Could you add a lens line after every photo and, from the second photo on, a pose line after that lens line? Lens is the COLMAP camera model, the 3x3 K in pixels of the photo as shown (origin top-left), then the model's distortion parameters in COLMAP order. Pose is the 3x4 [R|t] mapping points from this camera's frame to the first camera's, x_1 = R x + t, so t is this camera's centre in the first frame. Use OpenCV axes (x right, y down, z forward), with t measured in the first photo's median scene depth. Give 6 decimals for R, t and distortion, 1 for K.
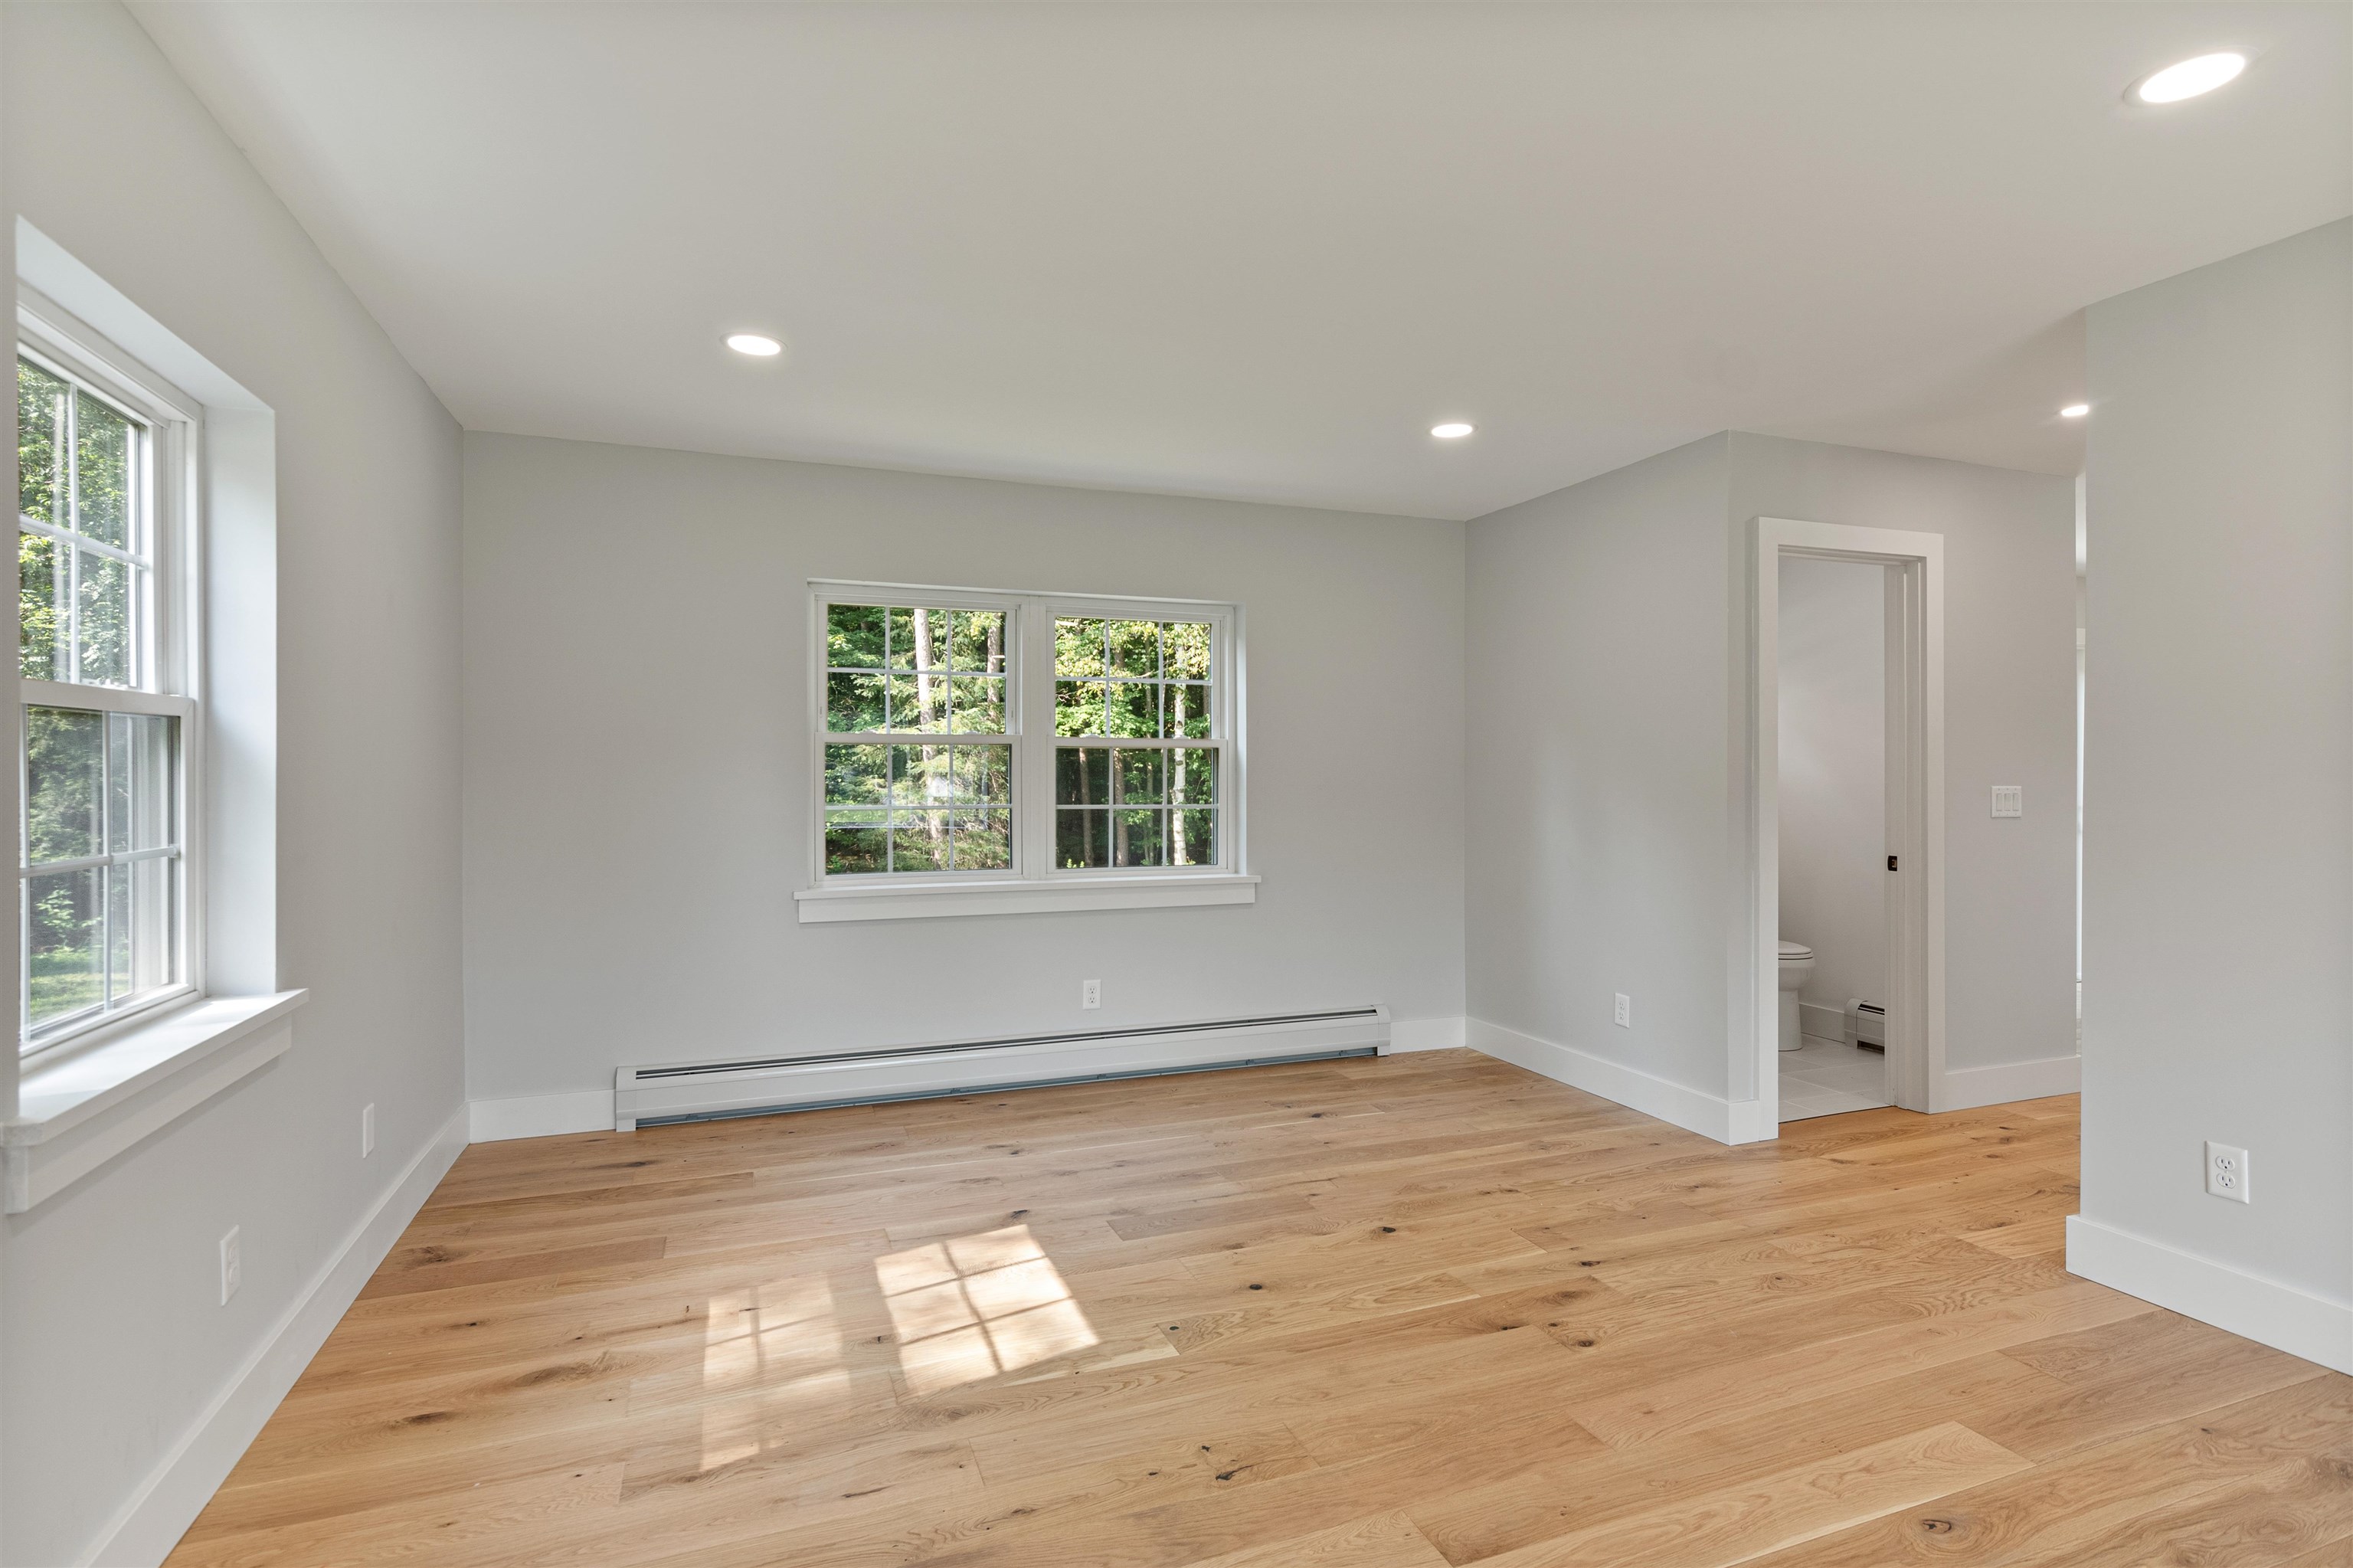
lens RADIAL K [[1164.0, 0, 1178.2], [0, 1164.0, 779.3], [0, 0, 1]] dist [0.002167, 0.001188]
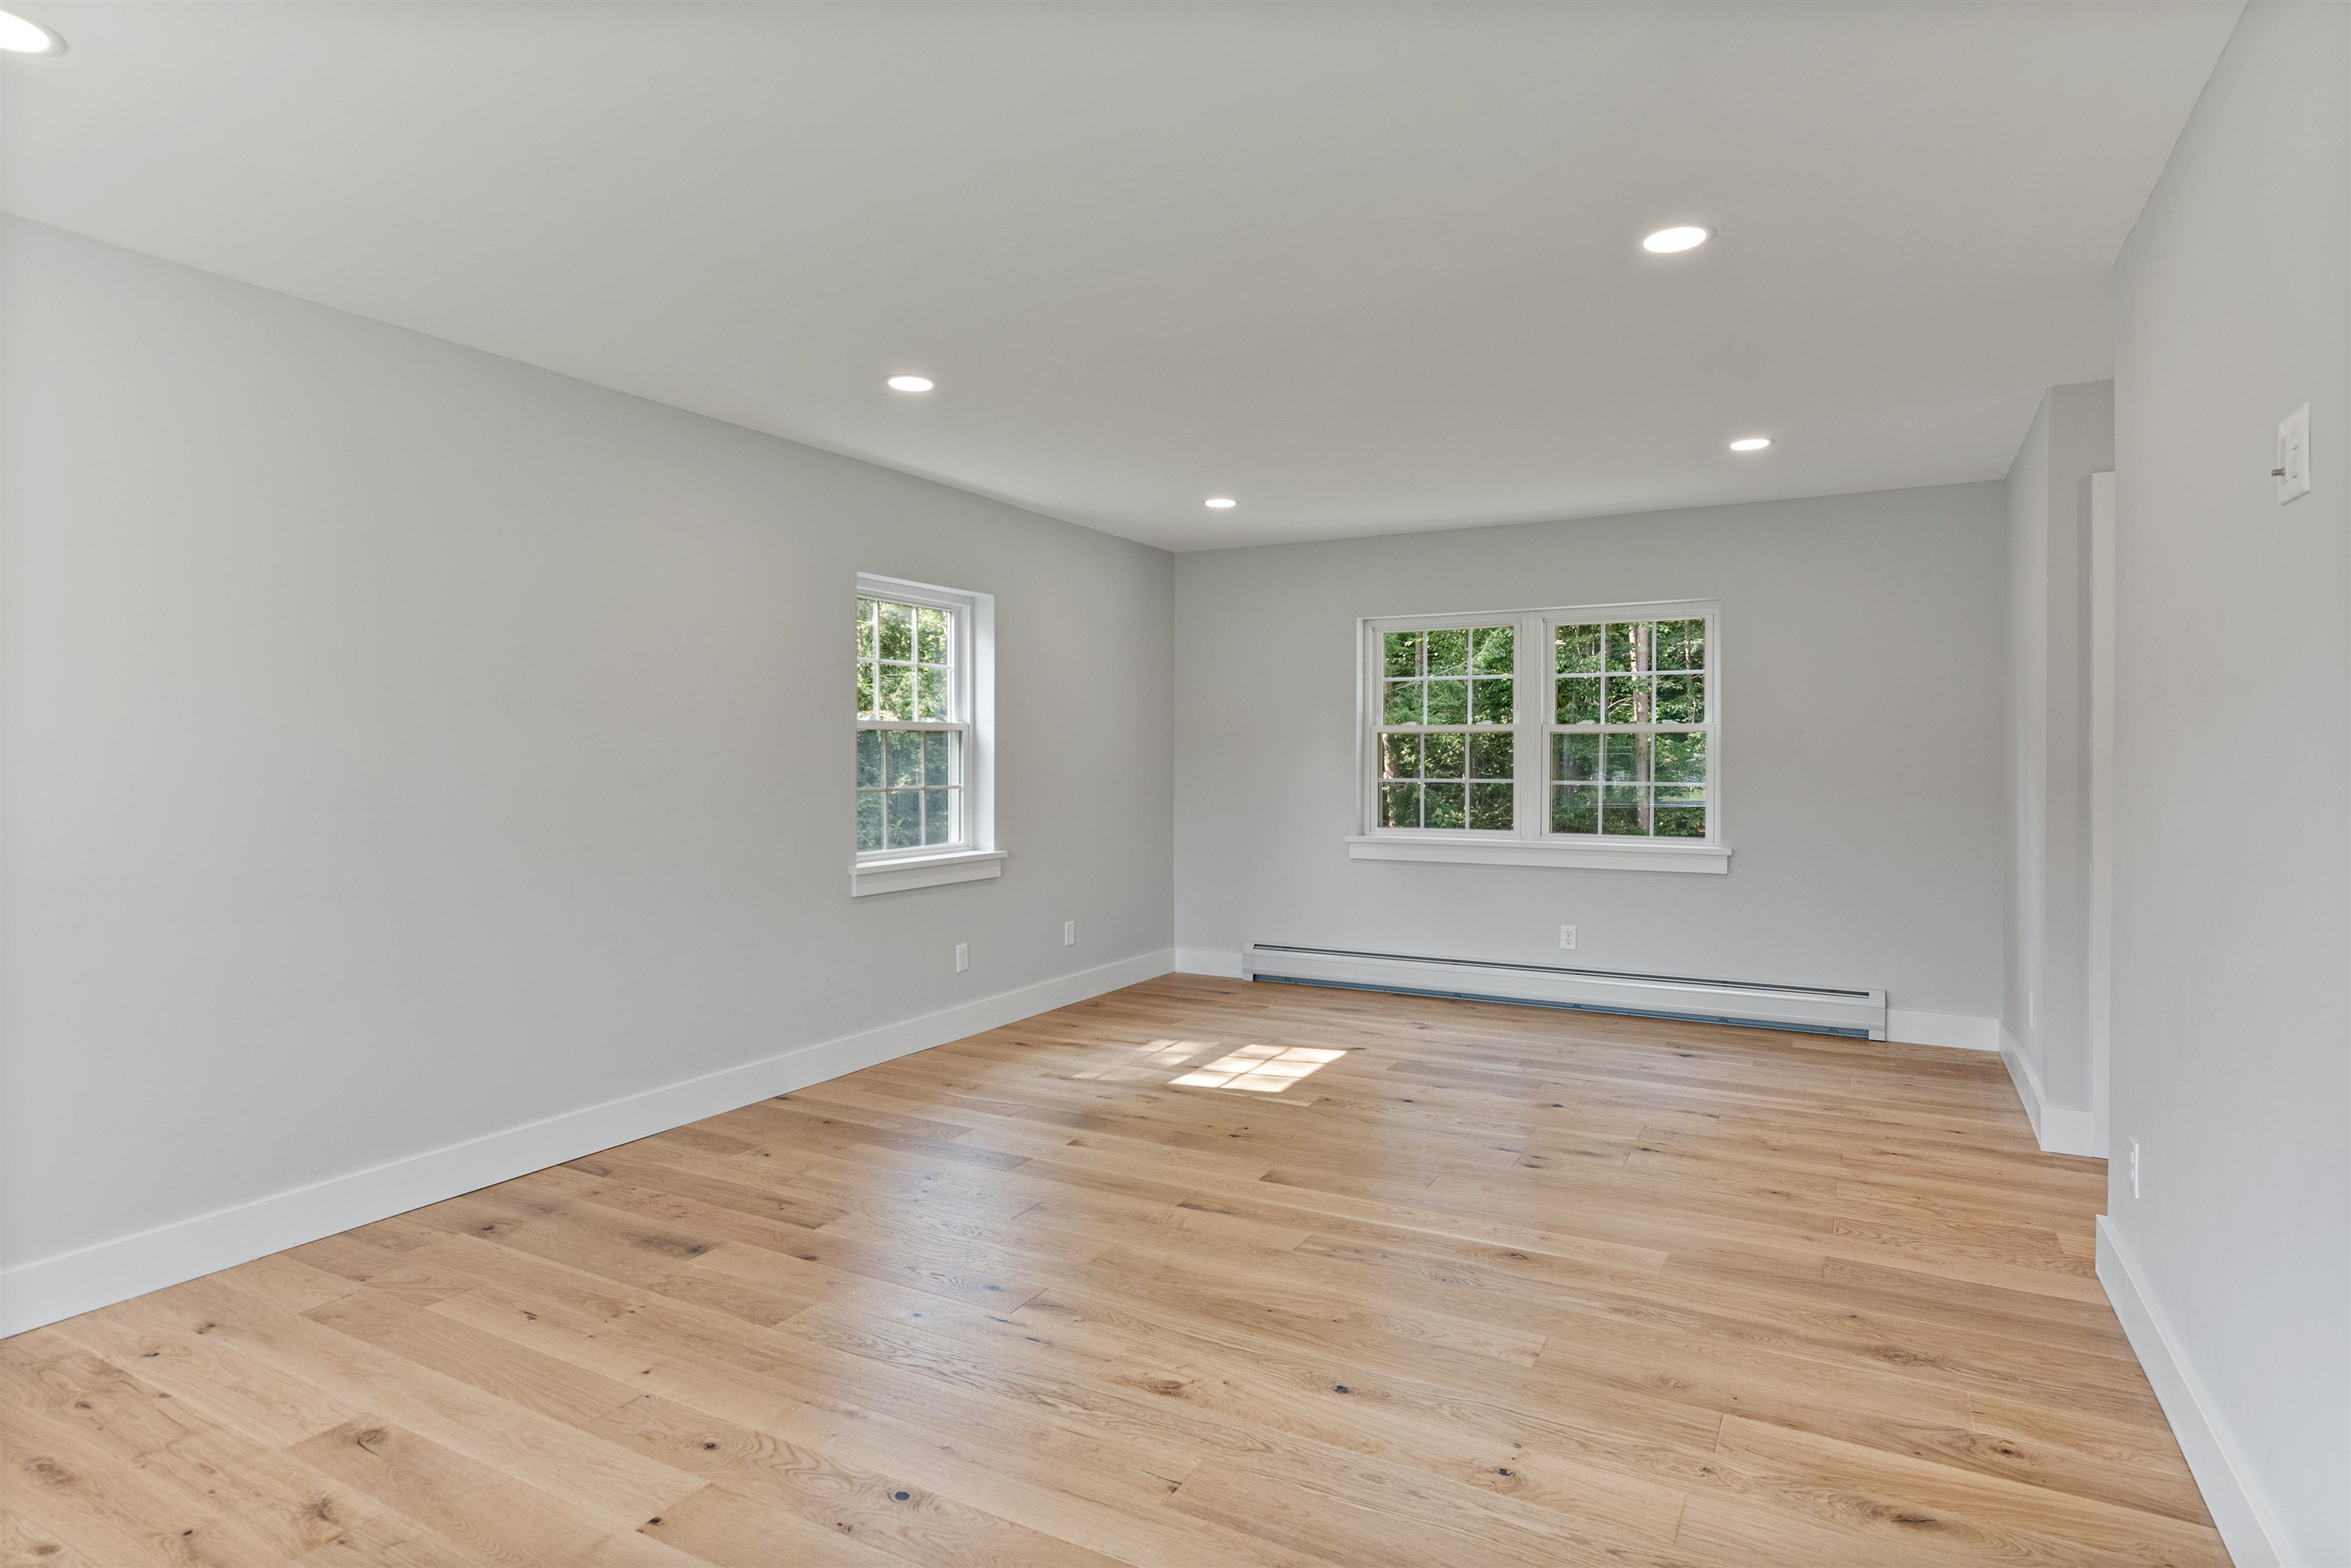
lens RADIAL K [[1263.3, 0, 1172.1], [0, 1263.3, 776.6], [0, 0, 1]] dist [0.000306, 0.000205]
pose [[0.641887, 0.012936, -0.766690, 1.035171], [-0.003006, 0.999892, 0.014354, -0.000152], [0.766793, -0.006909, 0.641857, -0.246087]]
